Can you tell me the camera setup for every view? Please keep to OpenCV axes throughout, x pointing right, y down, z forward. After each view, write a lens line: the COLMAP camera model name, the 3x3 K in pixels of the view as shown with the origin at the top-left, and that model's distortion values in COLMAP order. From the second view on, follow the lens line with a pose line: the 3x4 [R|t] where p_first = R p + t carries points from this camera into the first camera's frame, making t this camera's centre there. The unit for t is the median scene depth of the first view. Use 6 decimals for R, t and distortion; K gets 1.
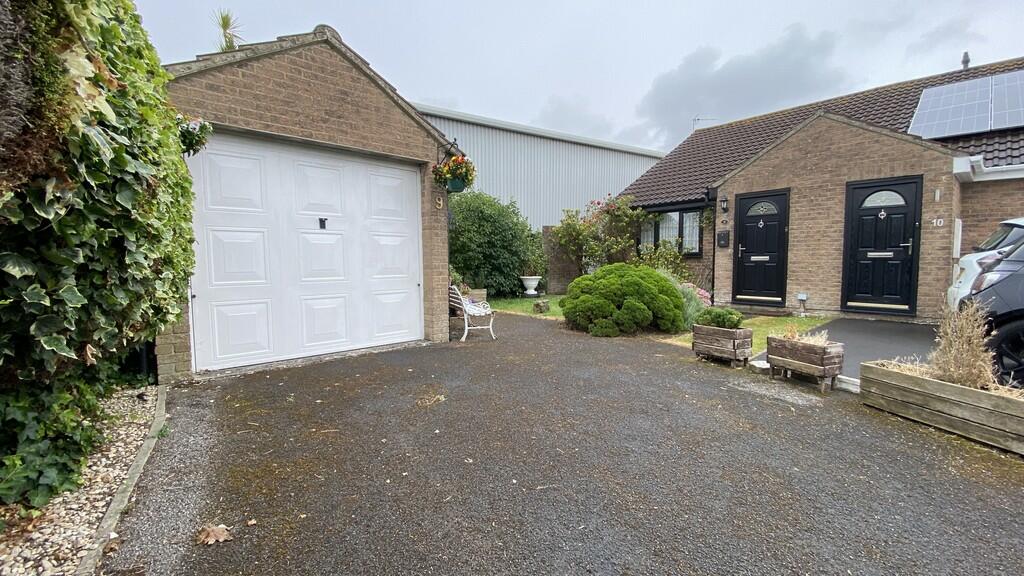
lens RADIAL K [[392.8, 0, 499.8], [0, 392.8, 287.1], [0, 0, 1]] dist [-0.000929, -0.000348]
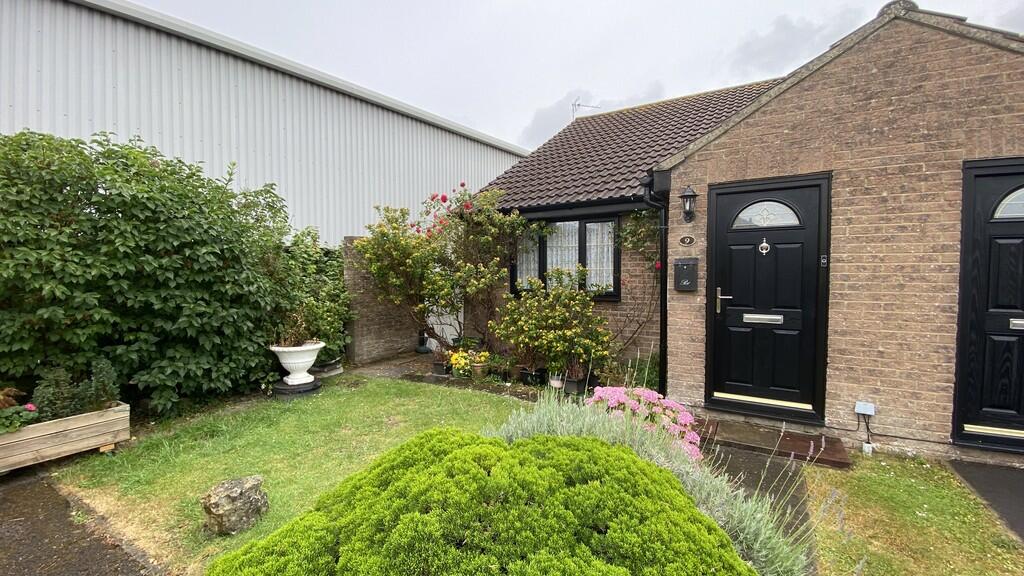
lens RADIAL K [[392.8, 0, 499.8], [0, 392.8, 287.1], [0, 0, 1]] dist [-0.000929, -0.000348]
pose [[0.942656, -0.005310, 0.333723, 0.186425], [0.017148, 0.999323, -0.032536, -0.094678], [-0.333325, 0.036393, 0.942109, 0.610800]]
